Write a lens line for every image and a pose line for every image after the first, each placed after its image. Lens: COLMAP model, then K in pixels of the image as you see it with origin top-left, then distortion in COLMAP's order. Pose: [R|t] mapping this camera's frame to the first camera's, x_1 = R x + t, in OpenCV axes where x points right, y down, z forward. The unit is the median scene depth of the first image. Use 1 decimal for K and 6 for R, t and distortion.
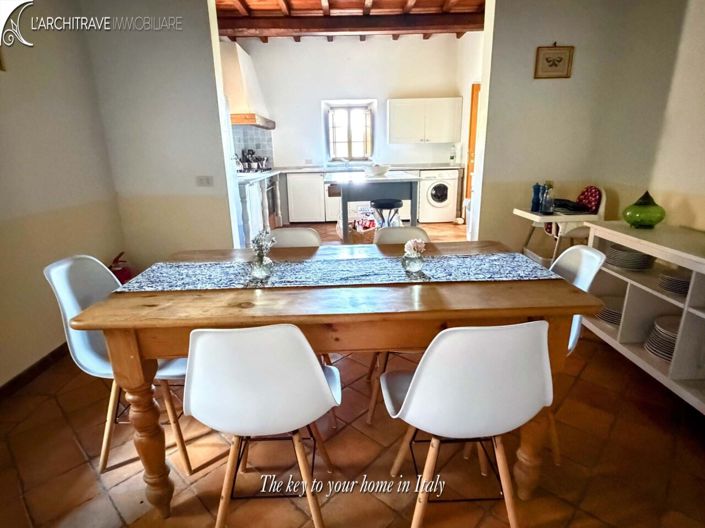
lens RADIAL K [[389.0, 0, 351.4], [0, 389.0, 264.2], [0, 0, 1]] dist [-0.003341, 0.001098]
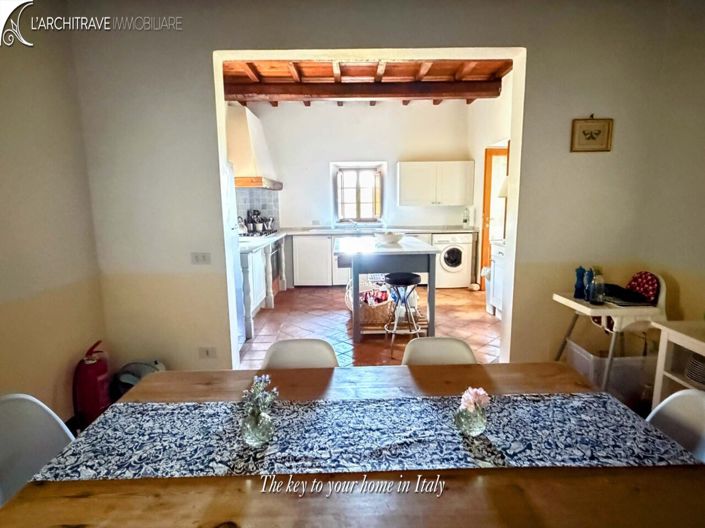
lens RADIAL K [[389.0, 0, 354.1], [0, 389.0, 264.0], [0, 0, 1]] dist [-0.003341, 0.001098]
pose [[0.999955, 0.009167, -0.002384, -0.019918], [-0.009395, 0.991889, -0.126763, -0.070303], [0.001203, 0.126780, 0.991930, 0.095501]]
